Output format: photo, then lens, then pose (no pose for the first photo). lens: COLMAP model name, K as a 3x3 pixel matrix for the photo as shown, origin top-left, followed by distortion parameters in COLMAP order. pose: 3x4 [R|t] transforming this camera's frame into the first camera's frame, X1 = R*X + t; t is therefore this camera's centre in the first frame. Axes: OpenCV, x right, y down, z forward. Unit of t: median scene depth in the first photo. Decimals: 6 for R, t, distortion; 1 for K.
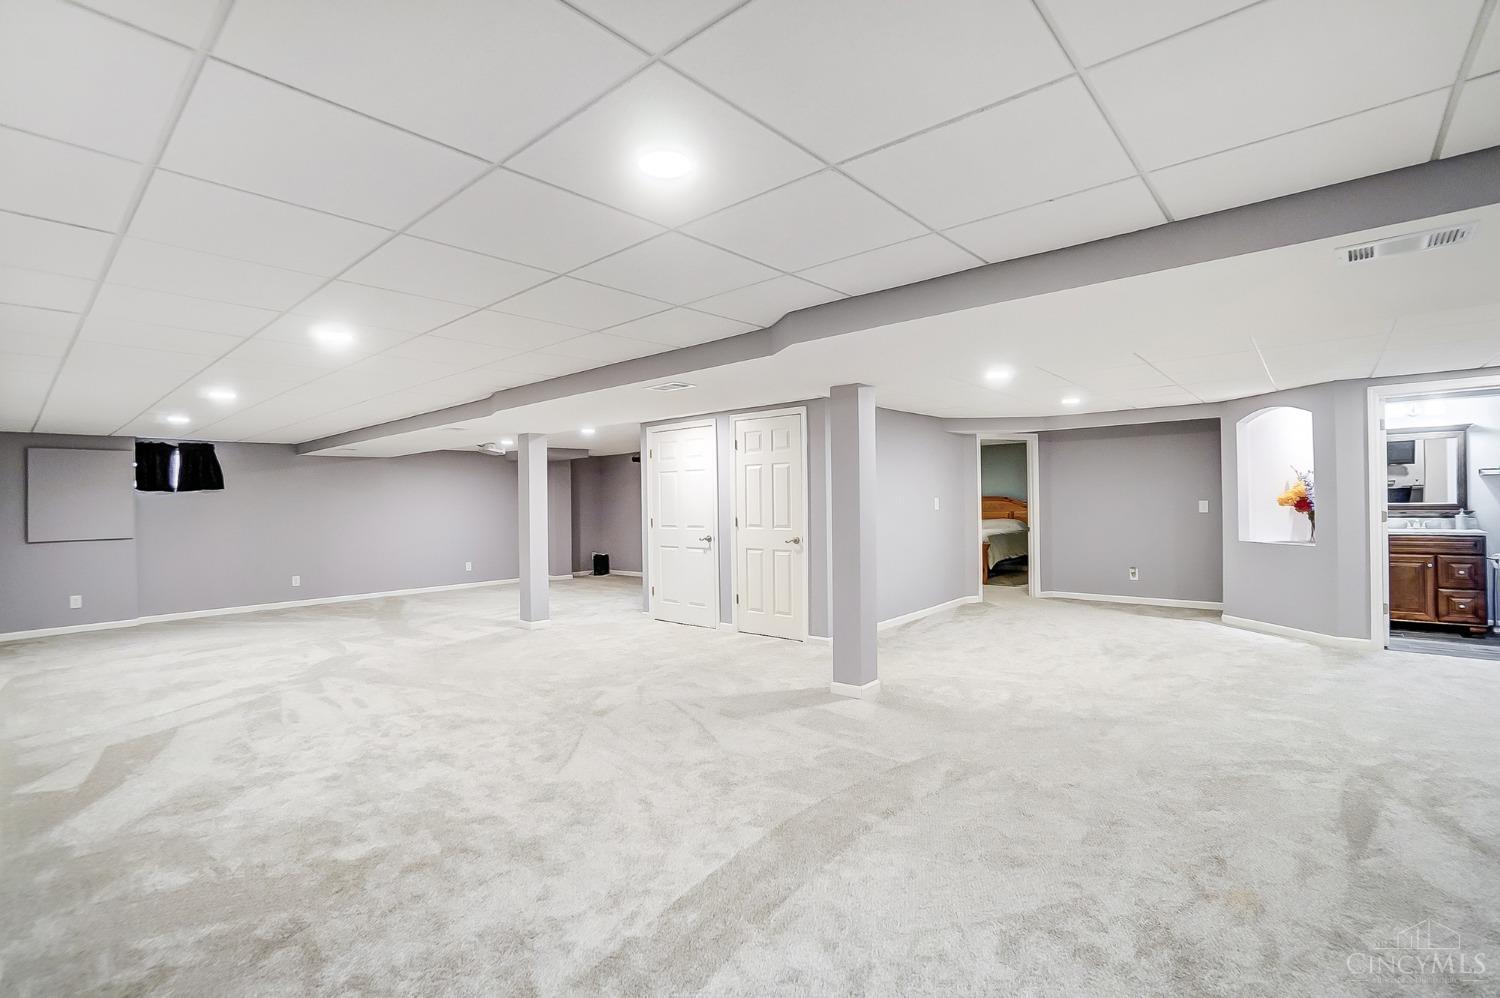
lens RADIAL K [[666.5, 0, 729.5], [0, 666.5, 496.1], [0, 0, 1]] dist [-0.013457, -0.000142]
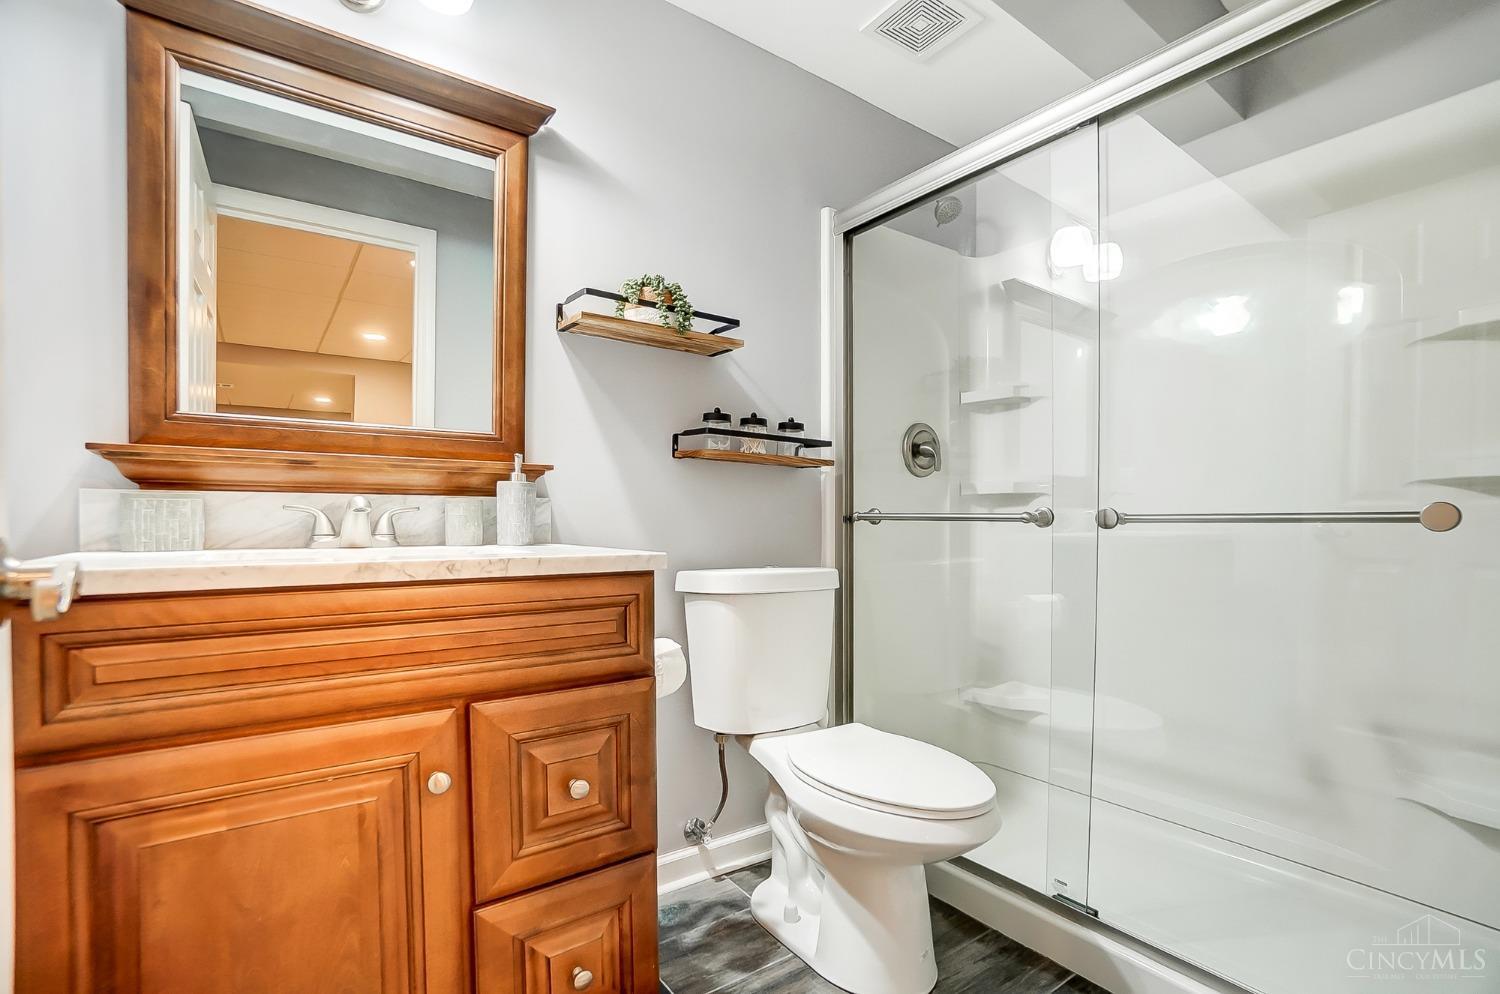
lens RADIAL K [[704.5, 0, 749.8], [0, 704.5, 519.1], [0, 0, 1]] dist [0.000135, -0.000007]
pose [[0.204111, 0.012549, 0.978867, 0.872228], [-0.011397, 0.999881, -0.010442, 0.042282], [-0.978881, -0.009025, 0.204229, 0.849413]]
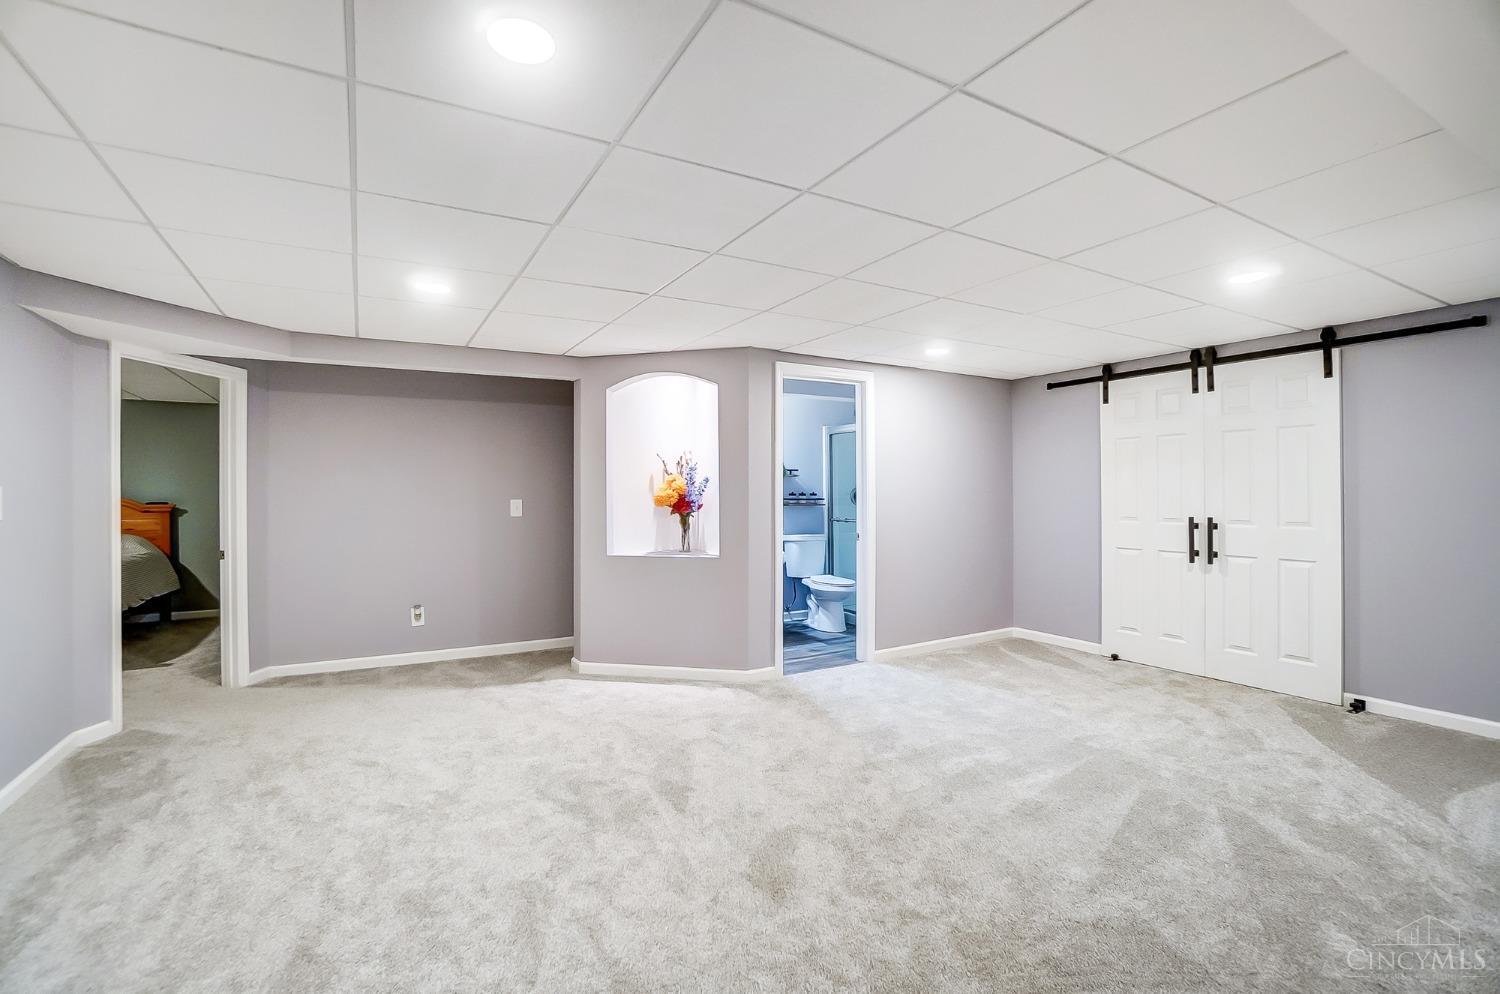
lens RADIAL K [[666.5, 0, 729.5], [0, 666.5, 494.1], [0, 0, 1]] dist [-0.013457, -0.000142]
pose [[0.327025, 0.012062, 0.944939, 0.142731], [-0.005420, 0.999926, -0.010888, 0.008690], [-0.945000, -0.001561, 0.327066, 0.675896]]
